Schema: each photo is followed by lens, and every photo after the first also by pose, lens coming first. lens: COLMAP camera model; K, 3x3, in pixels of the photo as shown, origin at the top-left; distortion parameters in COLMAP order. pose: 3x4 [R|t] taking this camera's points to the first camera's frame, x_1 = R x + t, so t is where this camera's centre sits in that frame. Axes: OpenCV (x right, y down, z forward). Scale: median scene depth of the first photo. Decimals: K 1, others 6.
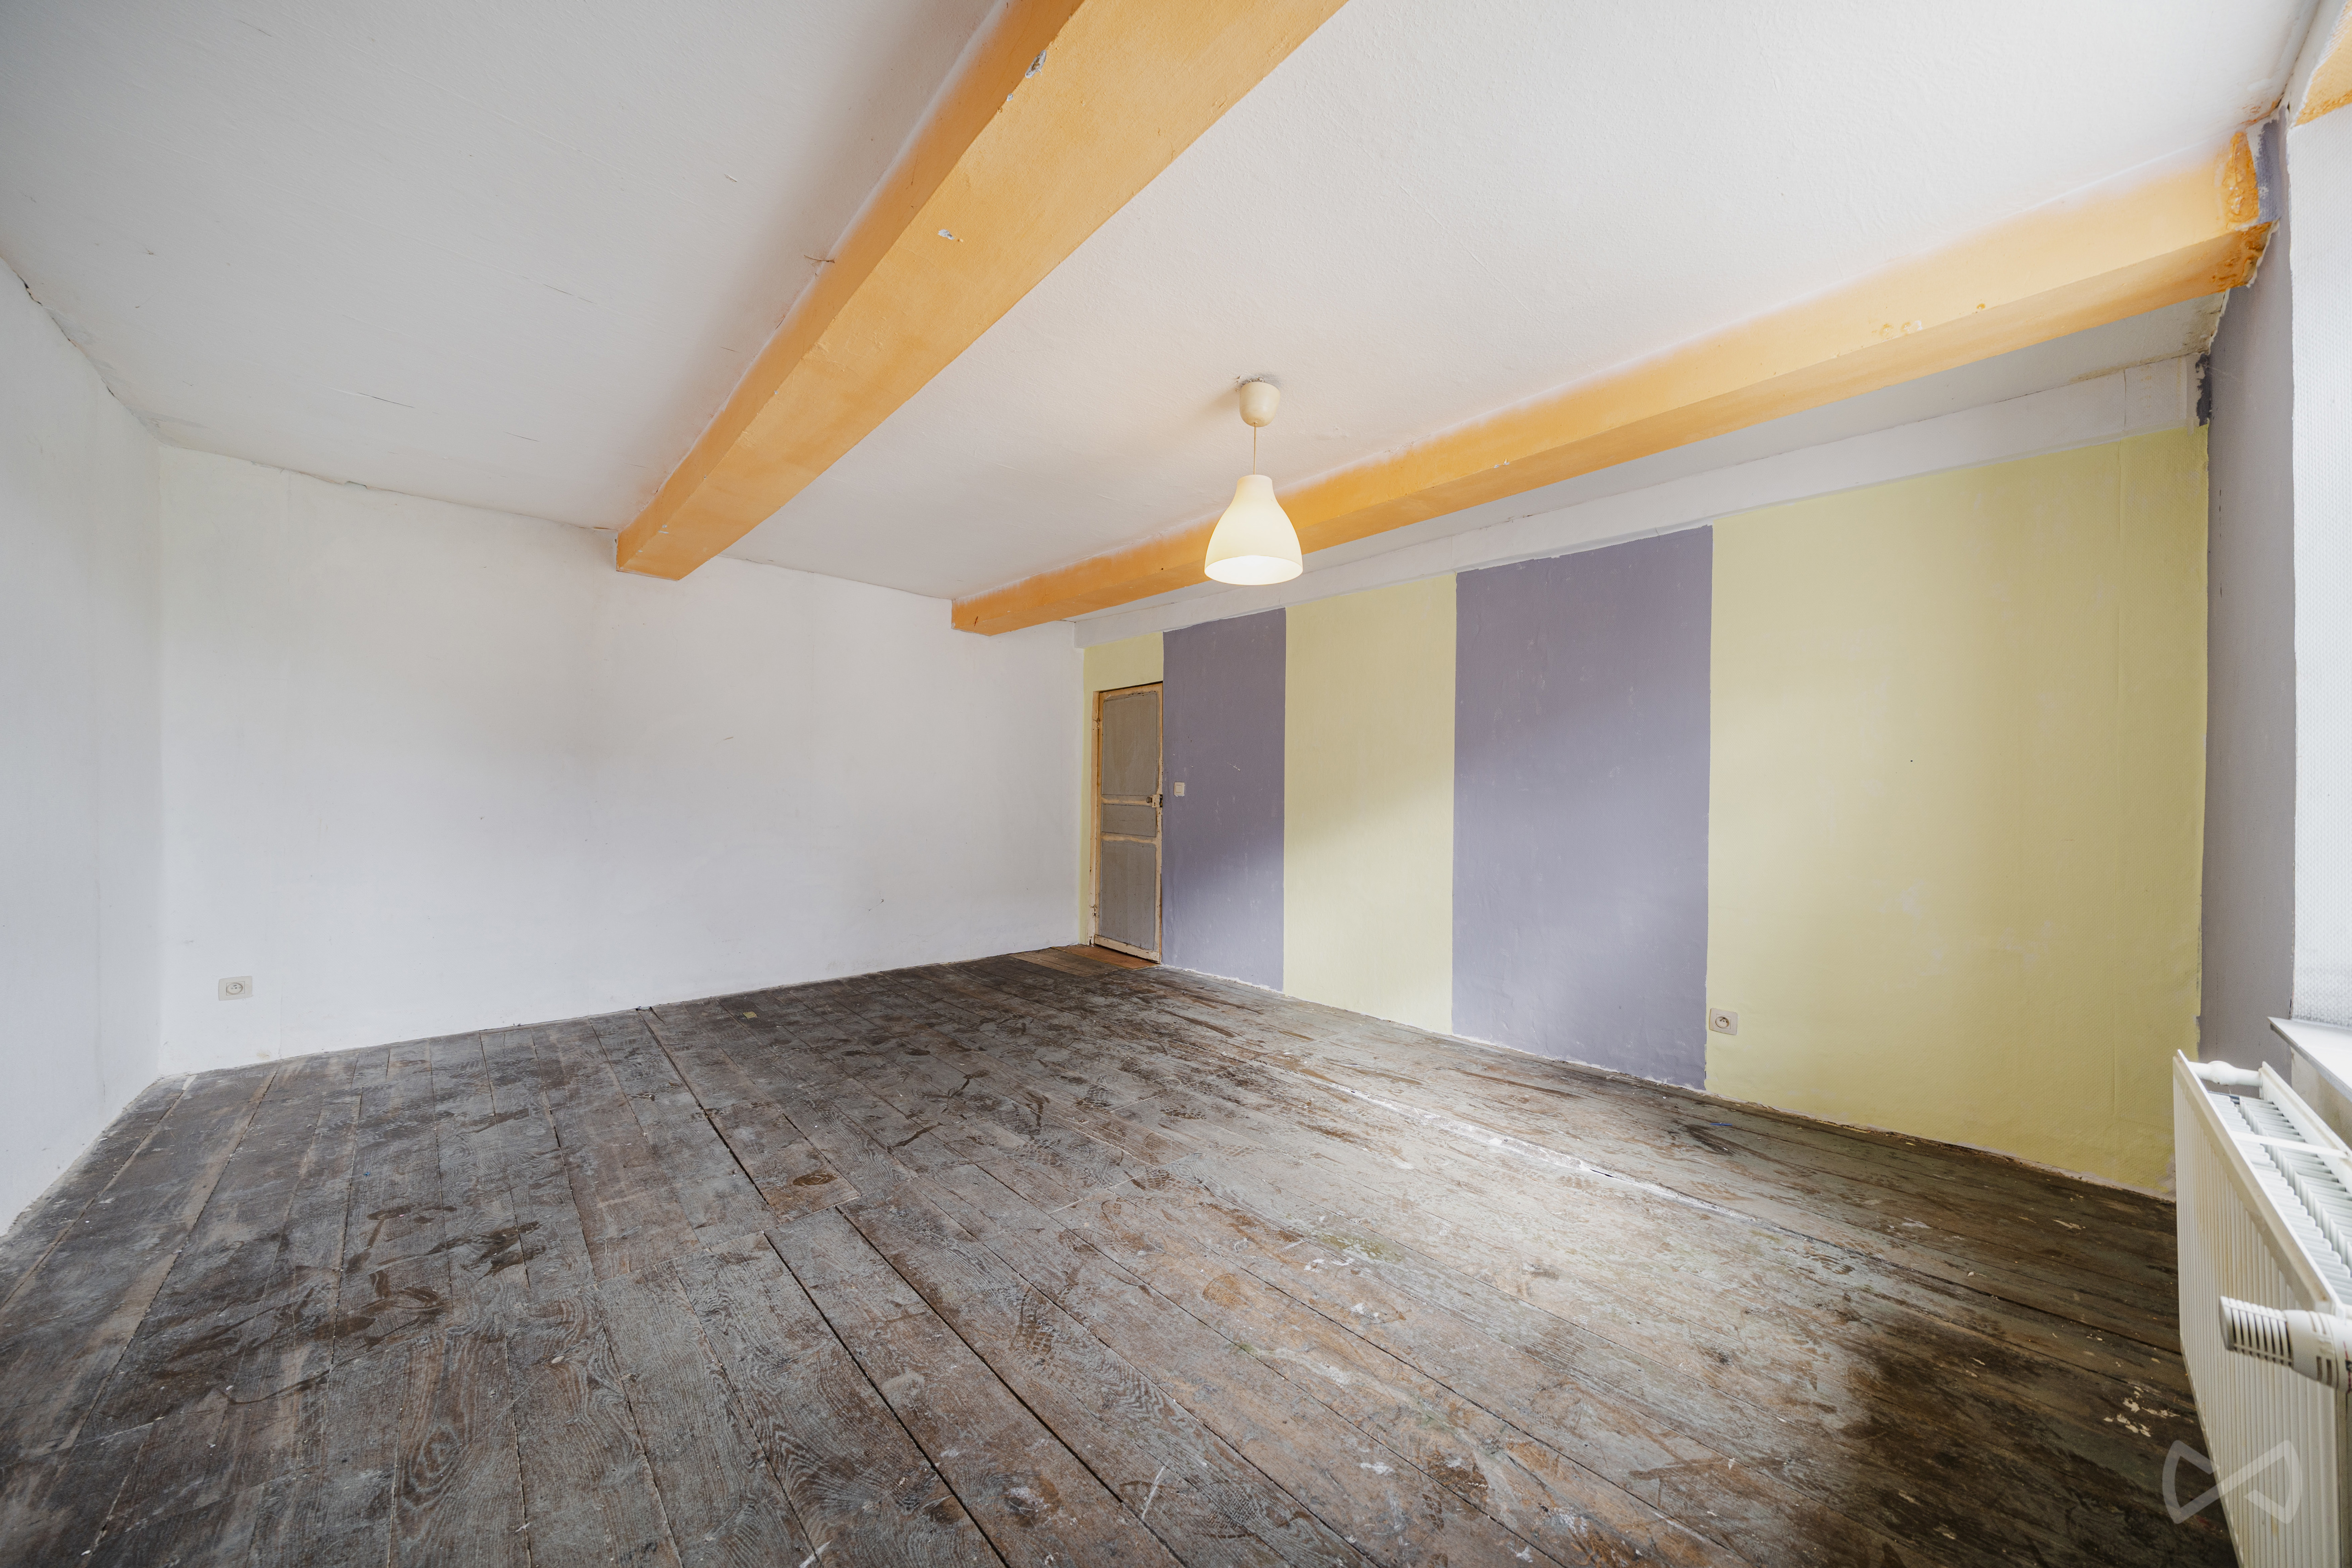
lens RADIAL K [[789.6, 0, 1169.5], [0, 789.6, 795.2], [0, 0, 1]] dist [-0.002710, -0.000320]
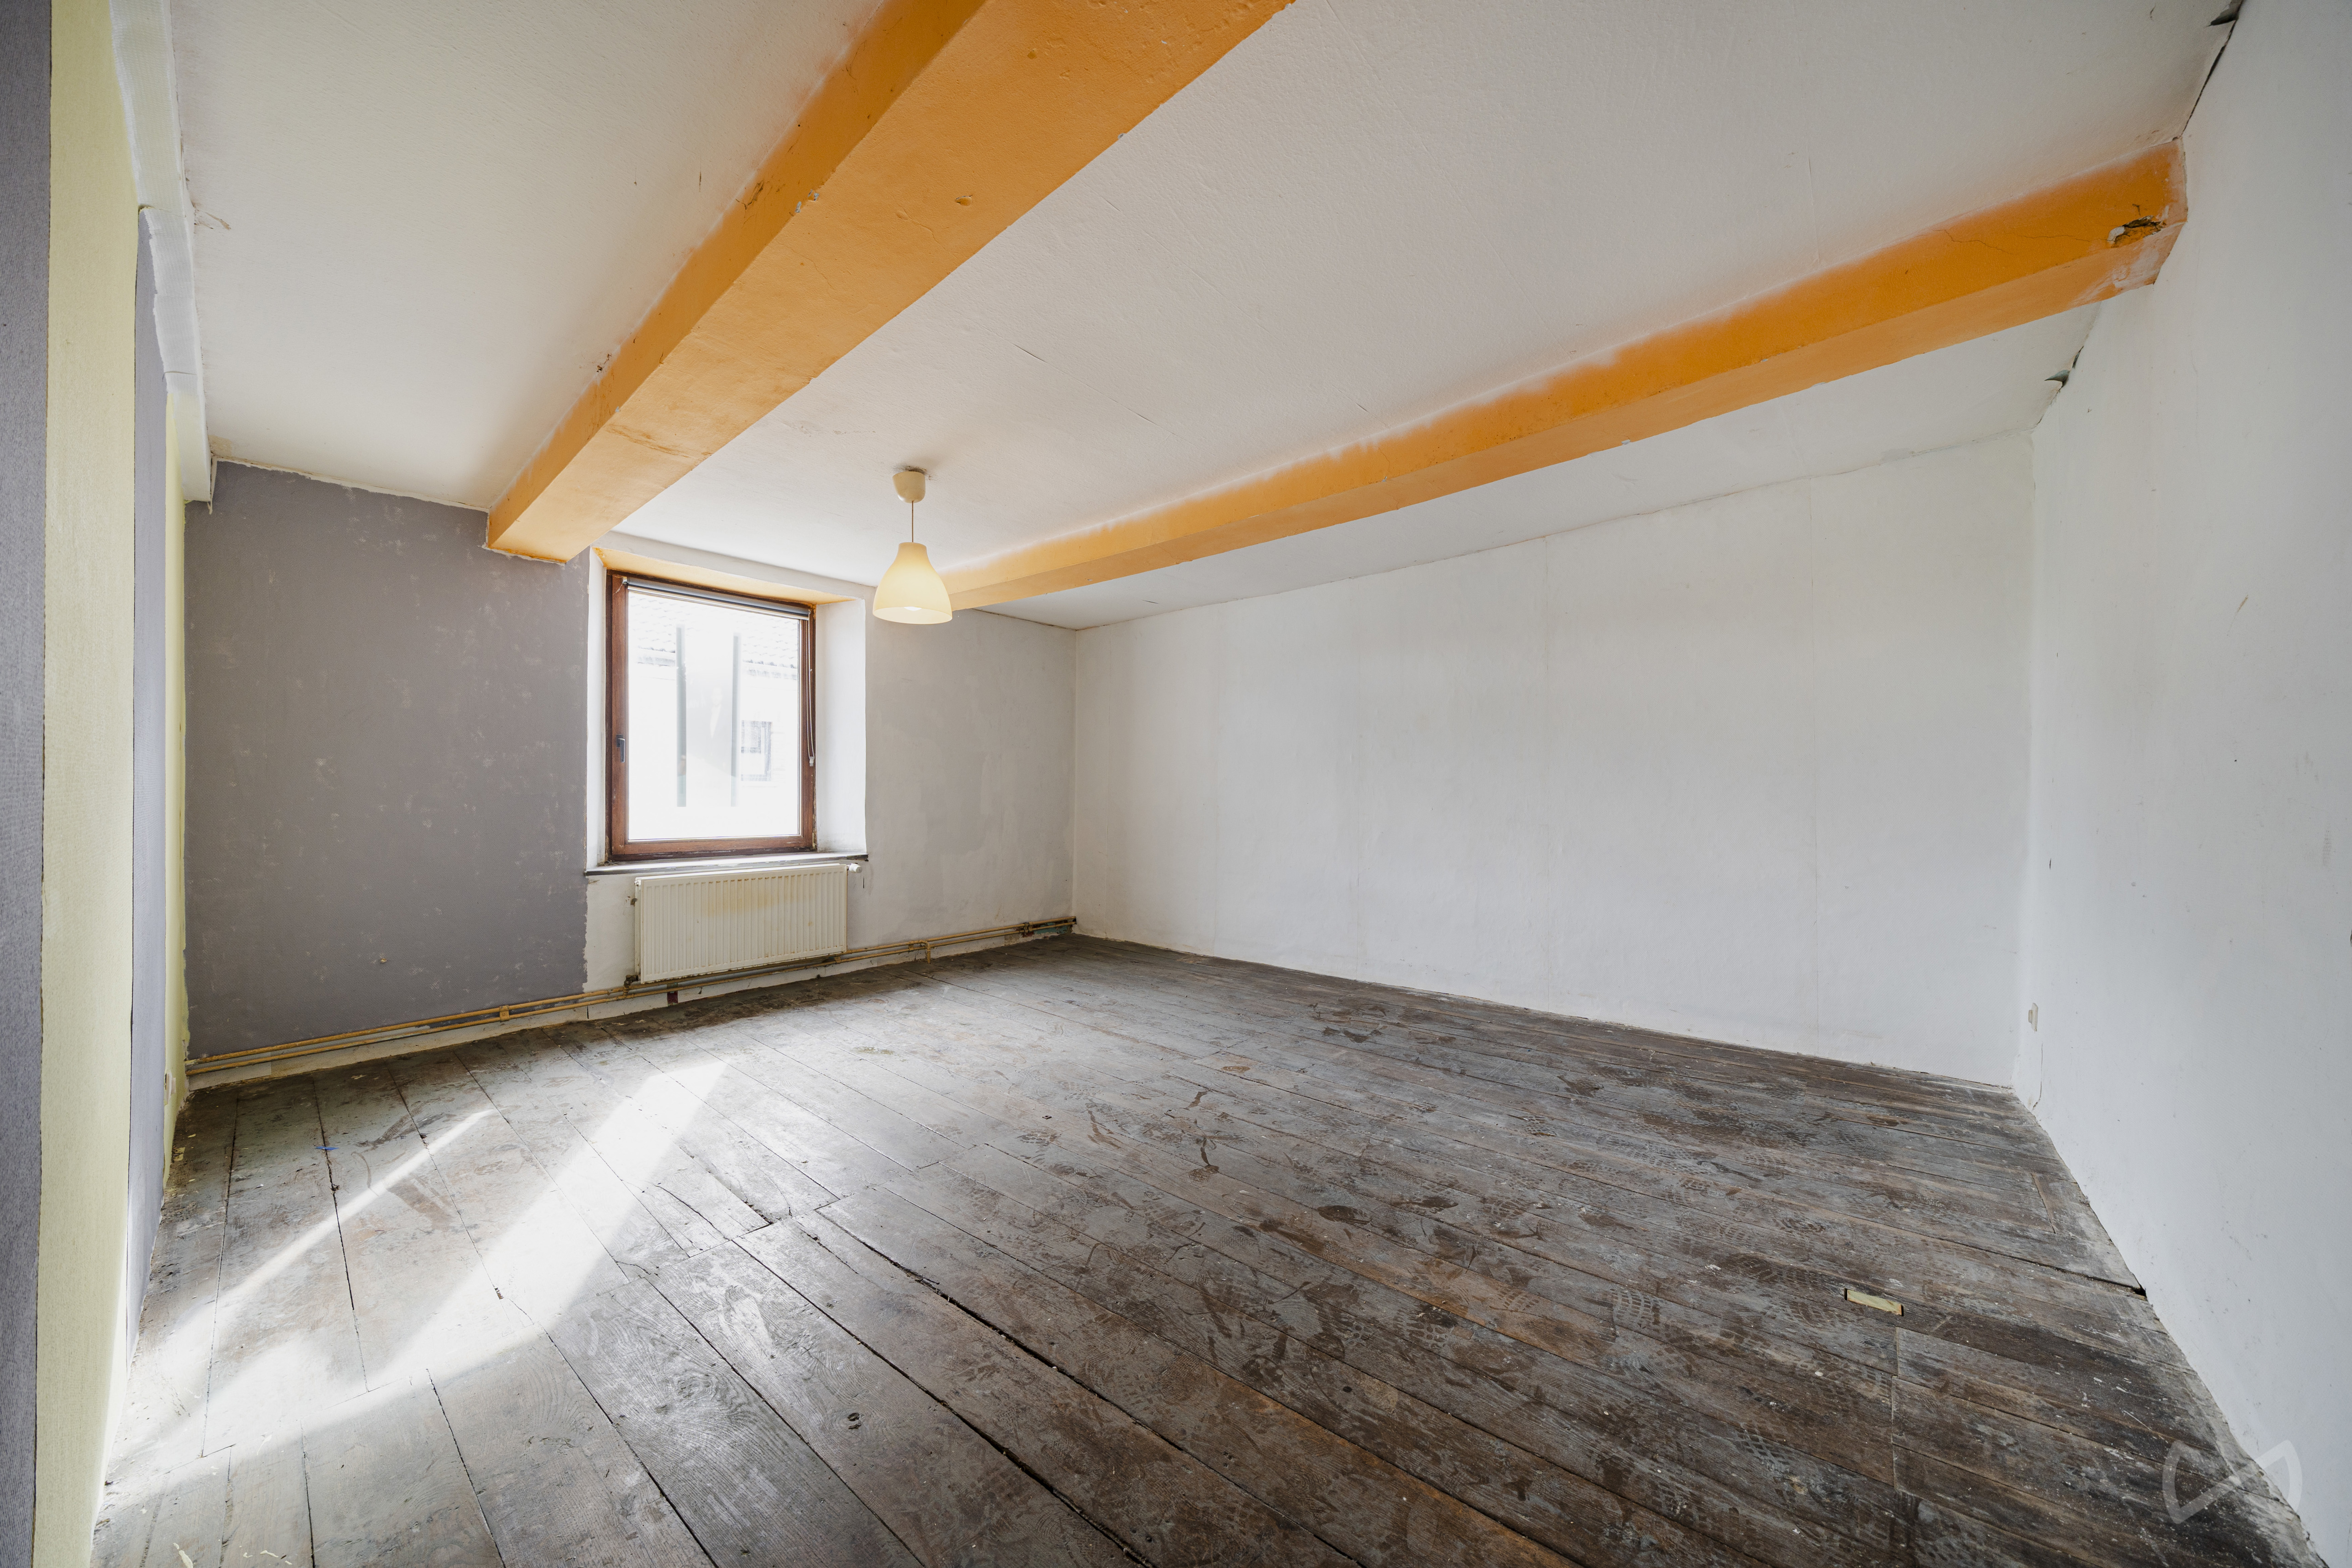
lens RADIAL K [[789.6, 0, 1178.1], [0, 789.6, 792.9], [0, 0, 1]] dist [-0.002710, -0.000320]
pose [[-0.993628, -0.009318, -0.112325, -0.144835], [-0.007672, 0.999857, -0.015075, 0.017719], [0.112450, -0.014117, -0.993557, 1.833660]]
